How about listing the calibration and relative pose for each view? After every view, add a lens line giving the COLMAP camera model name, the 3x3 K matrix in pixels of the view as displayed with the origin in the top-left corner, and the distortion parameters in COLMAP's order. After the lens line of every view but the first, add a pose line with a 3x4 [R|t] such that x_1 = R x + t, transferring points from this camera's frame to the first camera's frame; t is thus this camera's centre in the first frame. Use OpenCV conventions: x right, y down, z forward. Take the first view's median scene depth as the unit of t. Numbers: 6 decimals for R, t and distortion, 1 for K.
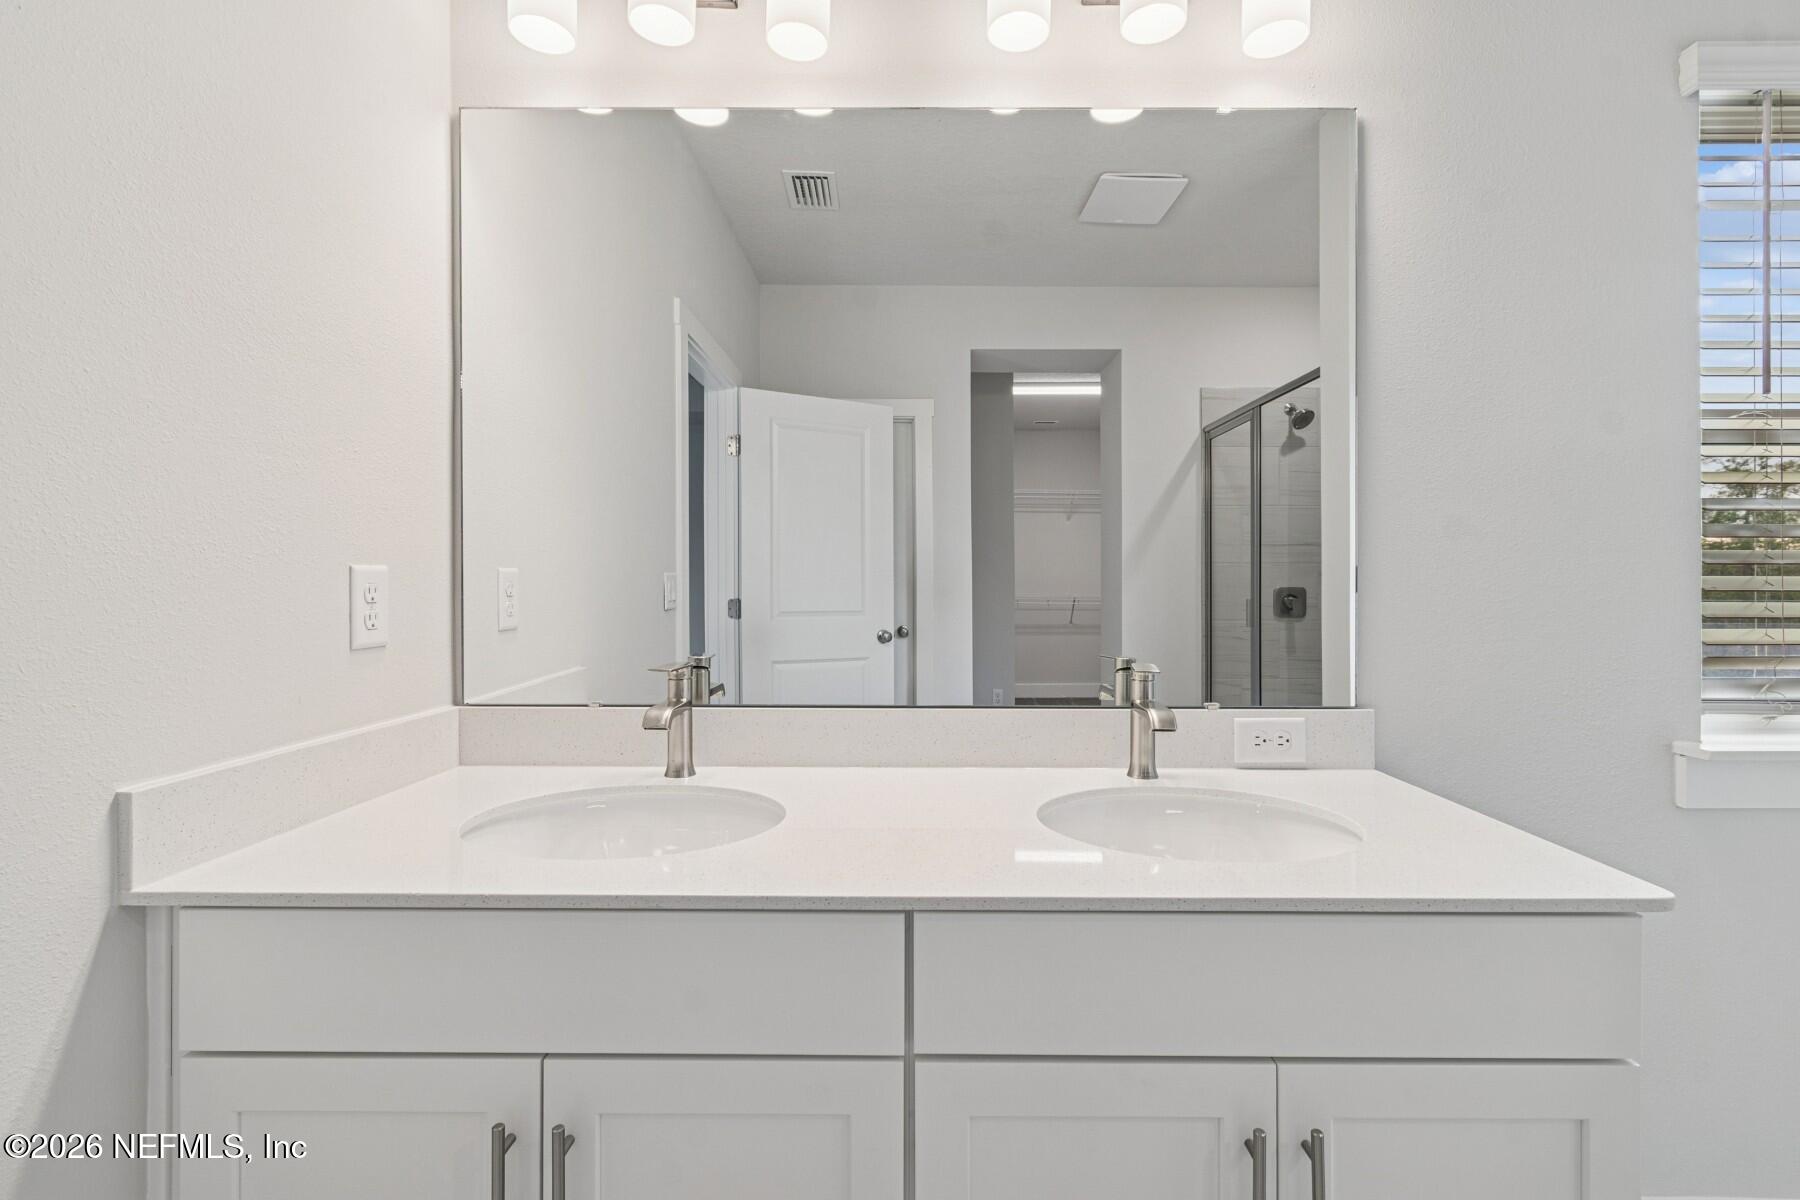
lens RADIAL K [[798.2, 0, 931.2], [0, 798.2, 581.4], [0, 0, 1]] dist [0.001156, -0.003595]
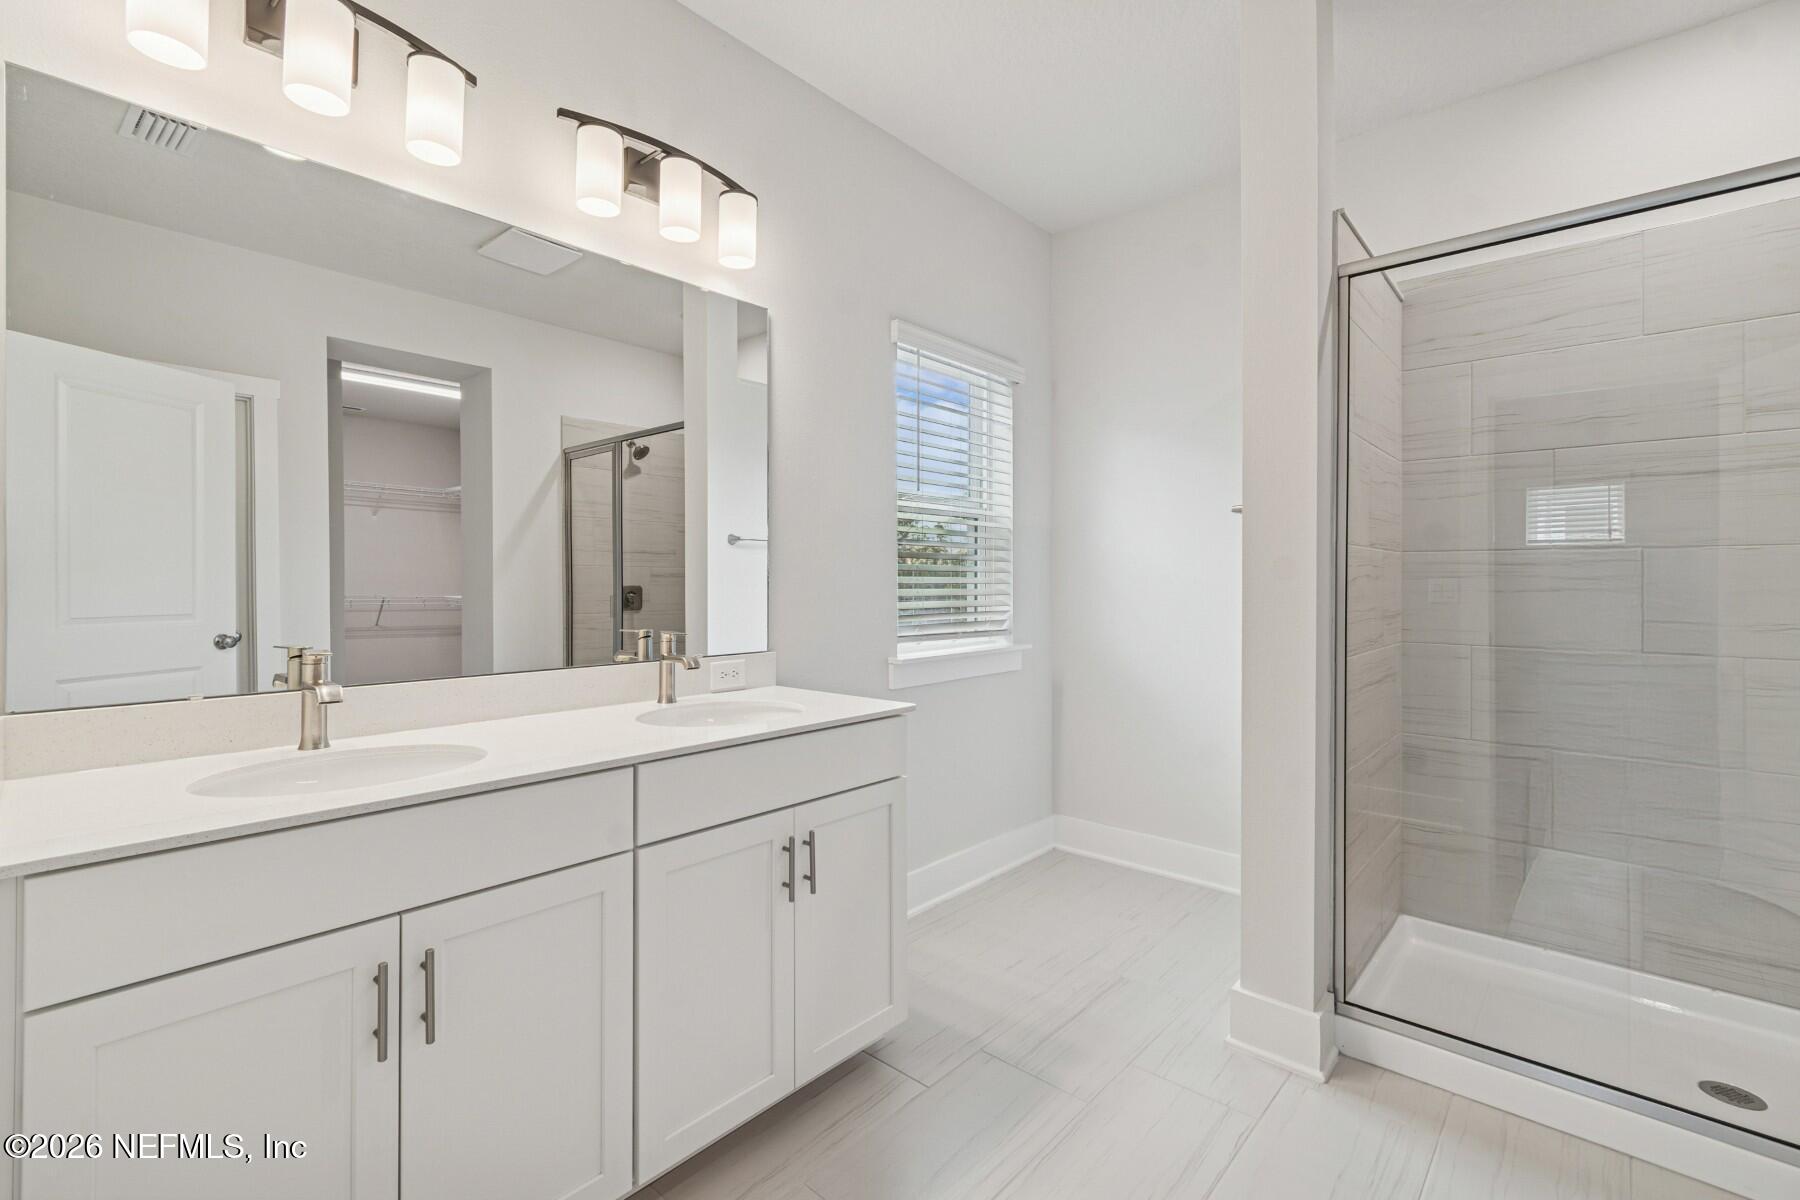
lens RADIAL K [[798.2, 0, 902.6], [0, 798.2, 585.5], [0, 0, 1]] dist [0.001156, -0.003595]
pose [[0.650305, -0.003624, 0.759665, -0.255233], [0.000766, 0.999991, 0.004114, 0.003031], [-0.759673, -0.002093, 0.650302, -0.152983]]
